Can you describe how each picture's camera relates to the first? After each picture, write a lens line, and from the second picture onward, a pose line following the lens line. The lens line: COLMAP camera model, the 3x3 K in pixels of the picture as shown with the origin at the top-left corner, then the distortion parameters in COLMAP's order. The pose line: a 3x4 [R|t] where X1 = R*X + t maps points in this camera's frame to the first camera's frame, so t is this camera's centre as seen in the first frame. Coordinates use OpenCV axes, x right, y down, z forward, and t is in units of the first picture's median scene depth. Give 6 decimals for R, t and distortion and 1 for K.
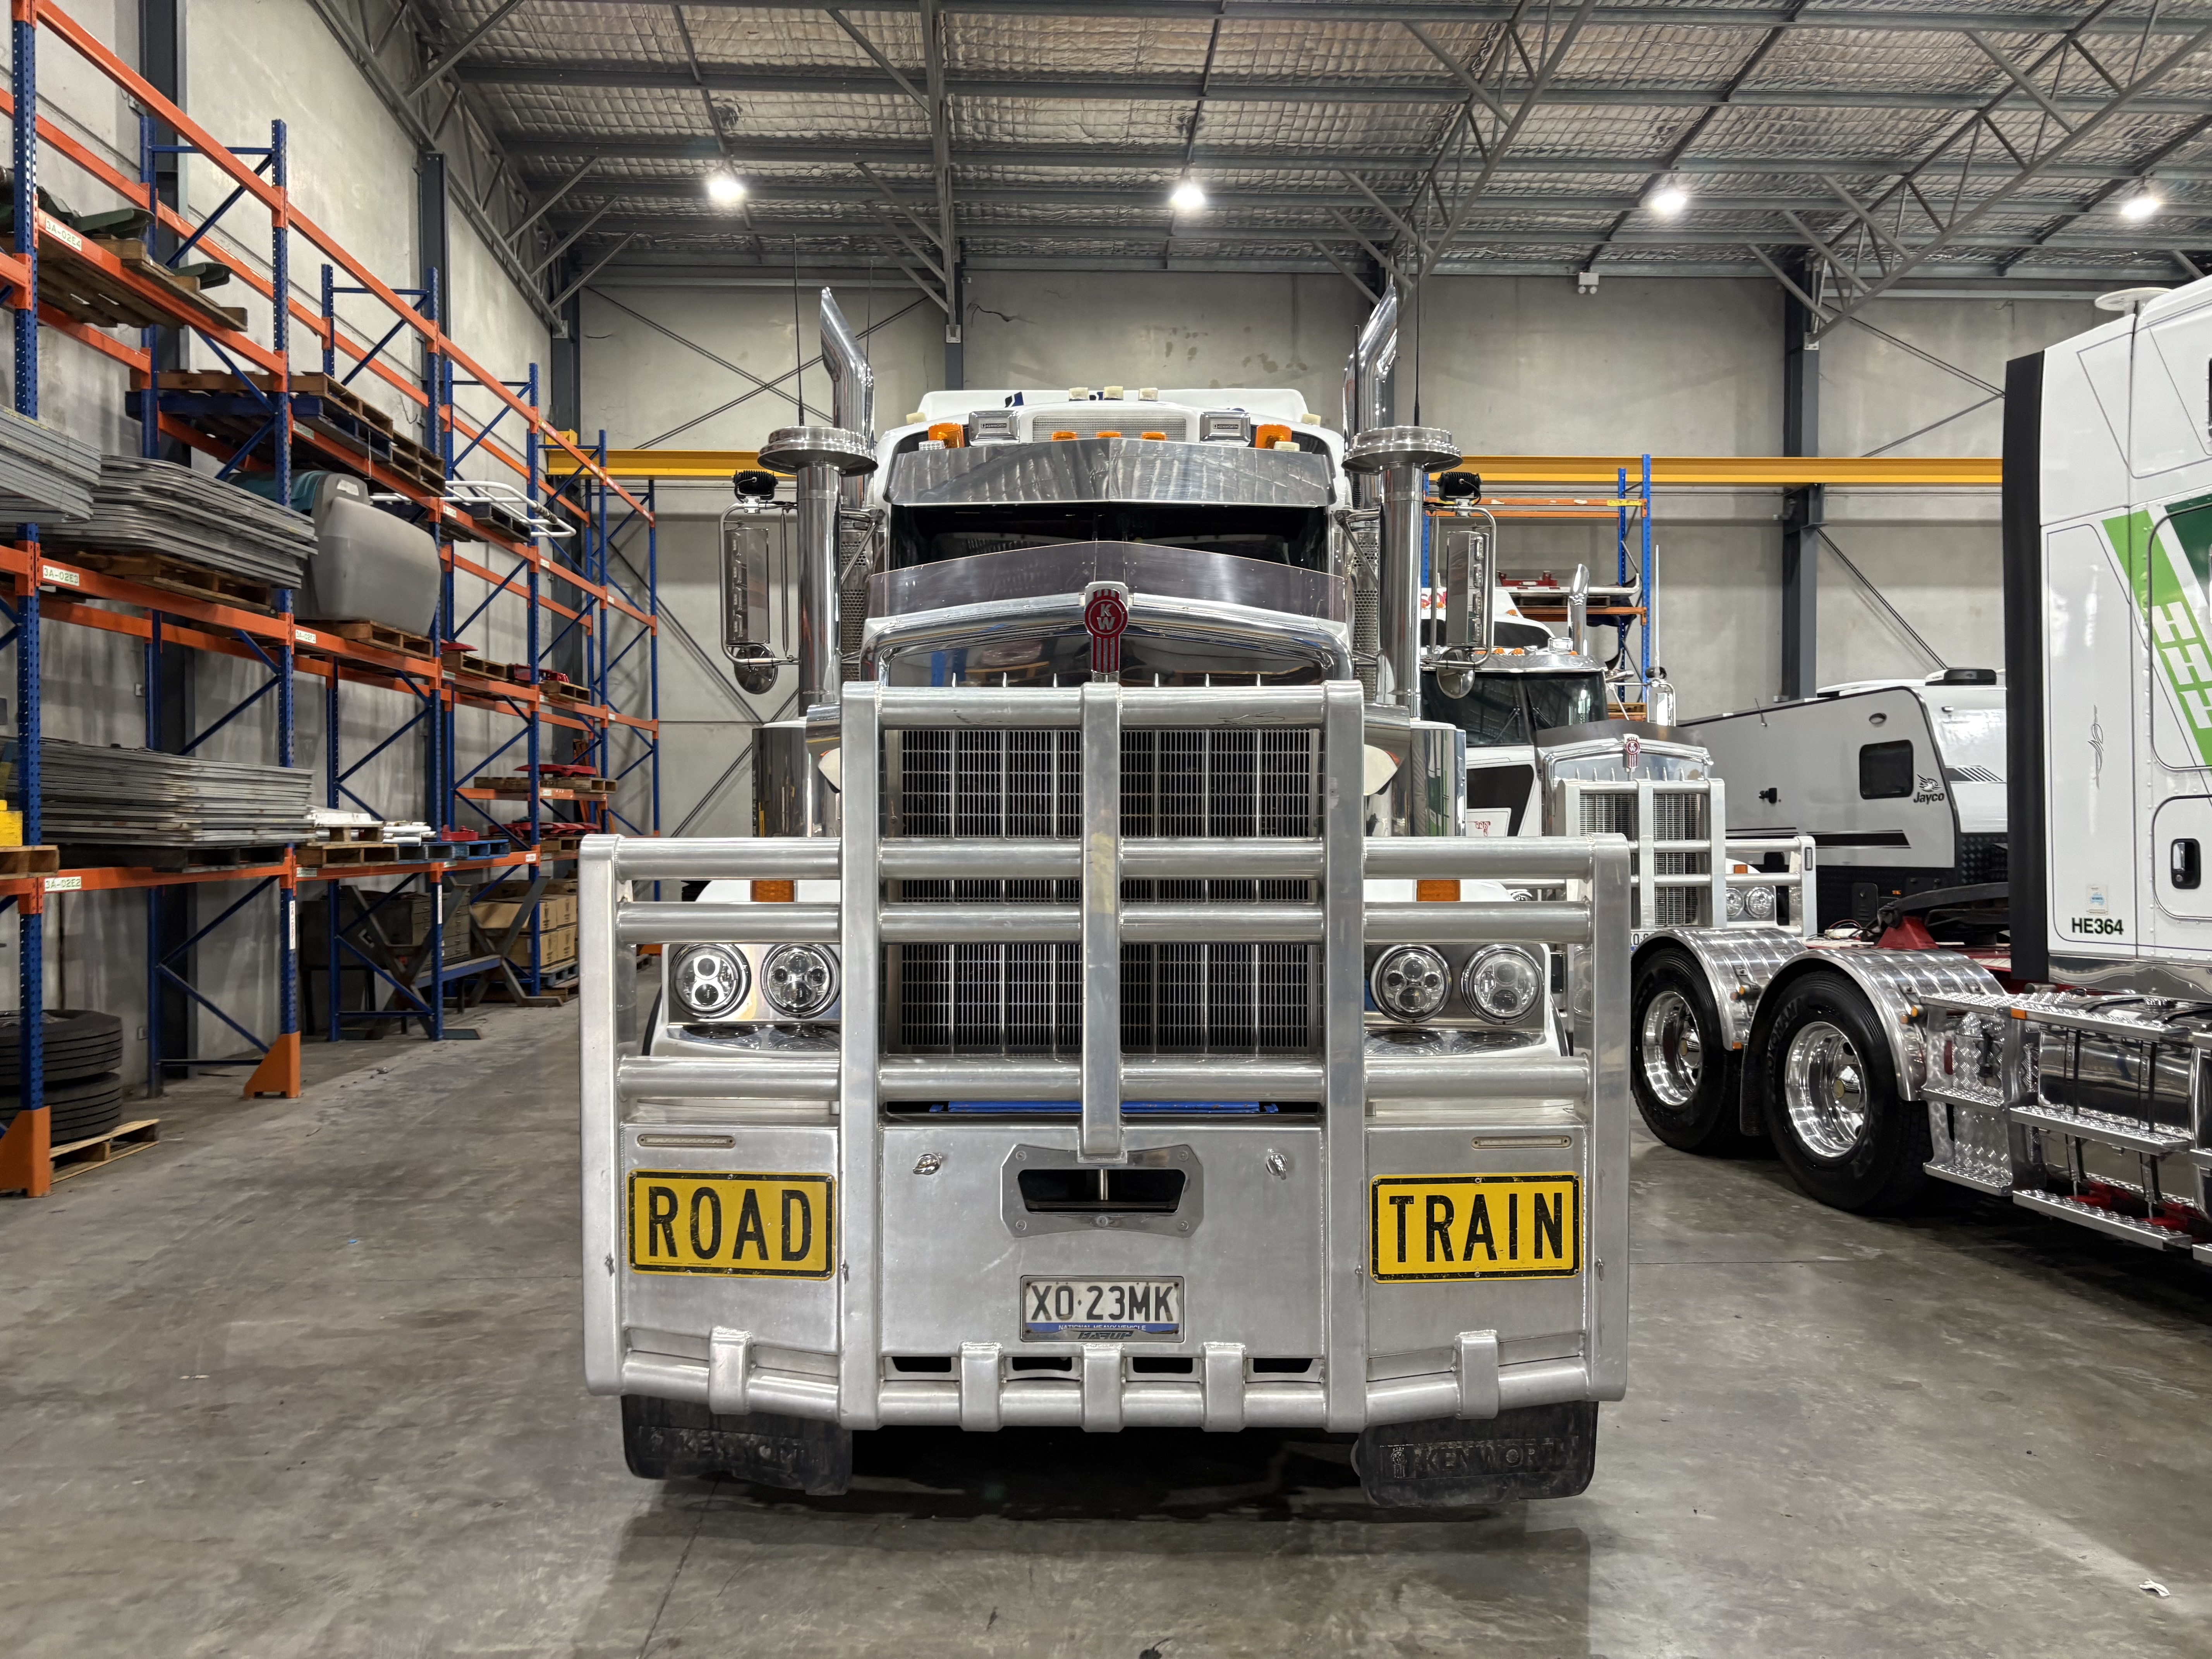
lens RADIAL K [[1692.2, 0, 1097.2], [0, 1692.2, 838.7], [0, 0, 1]] dist [0.033496, -0.009004]
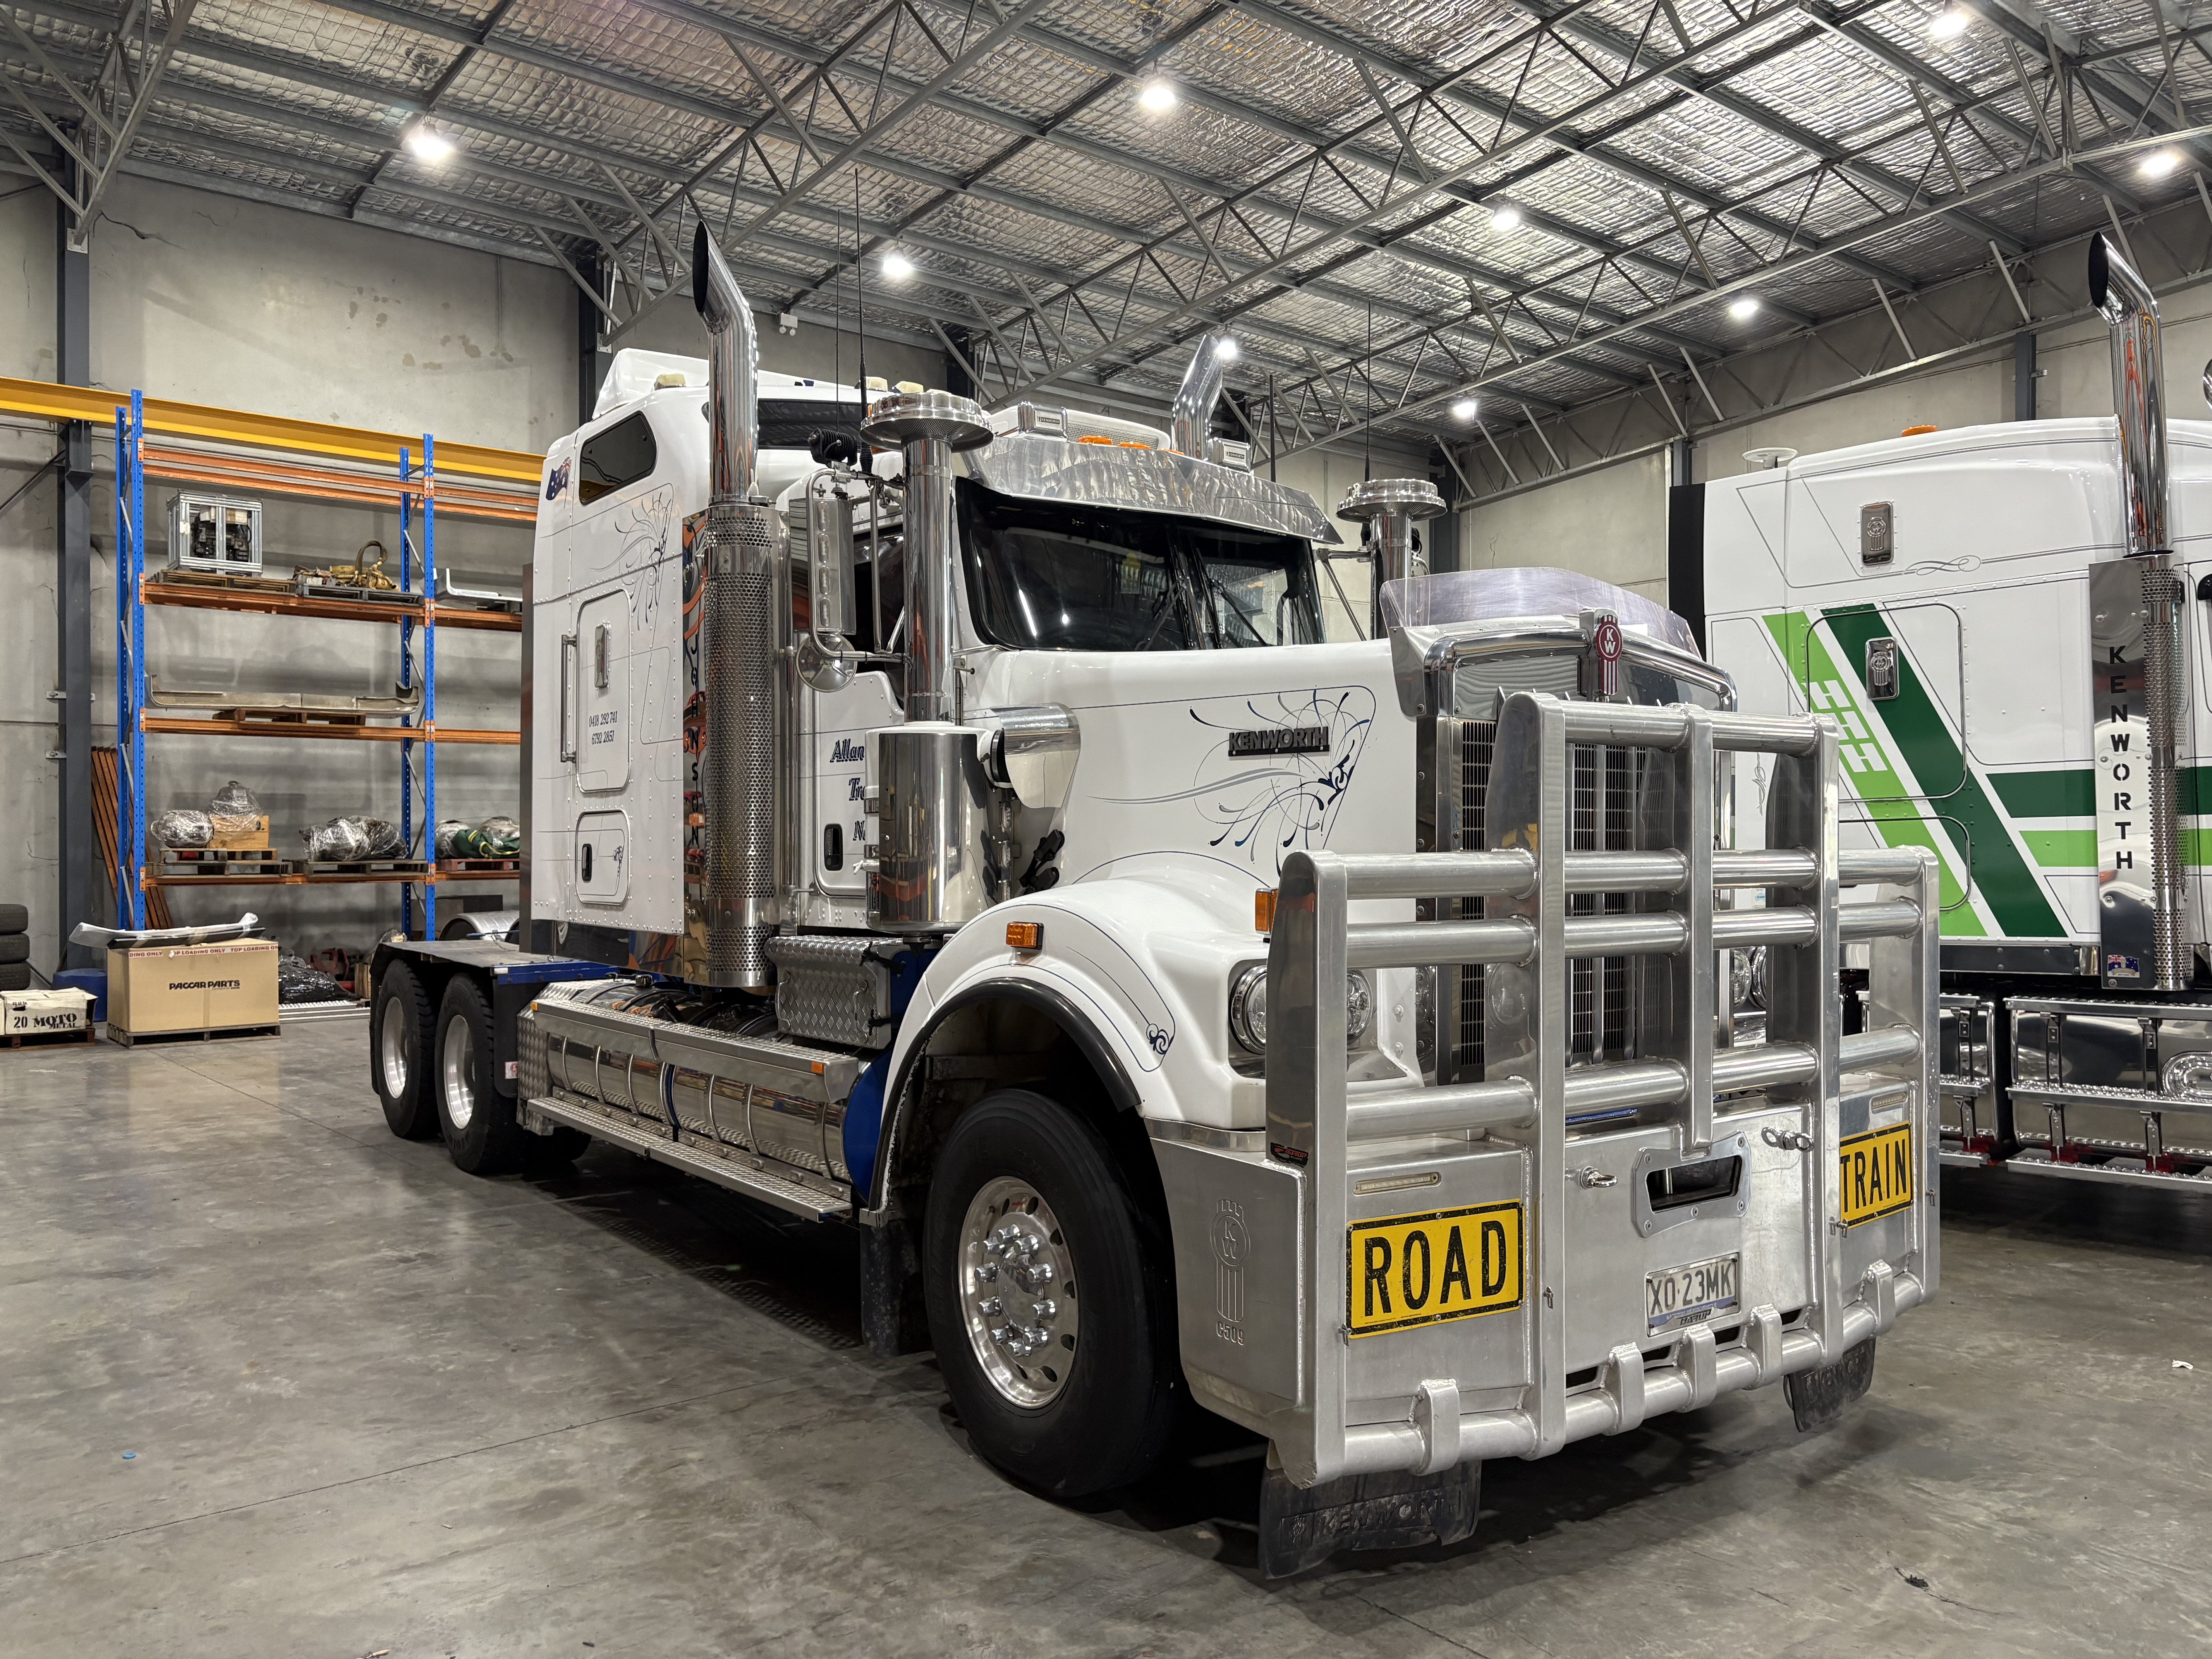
lens RADIAL K [[1696.6, 0, 1101.9], [0, 1696.6, 826.5], [0, 0, 1]] dist [0.025538, -0.010460]
pose [[0.799834, 0.003753, 0.600209, -0.919397], [0.010436, 0.999742, -0.020159, 0.001940], [-0.600130, 0.022388, 0.799589, 0.355215]]
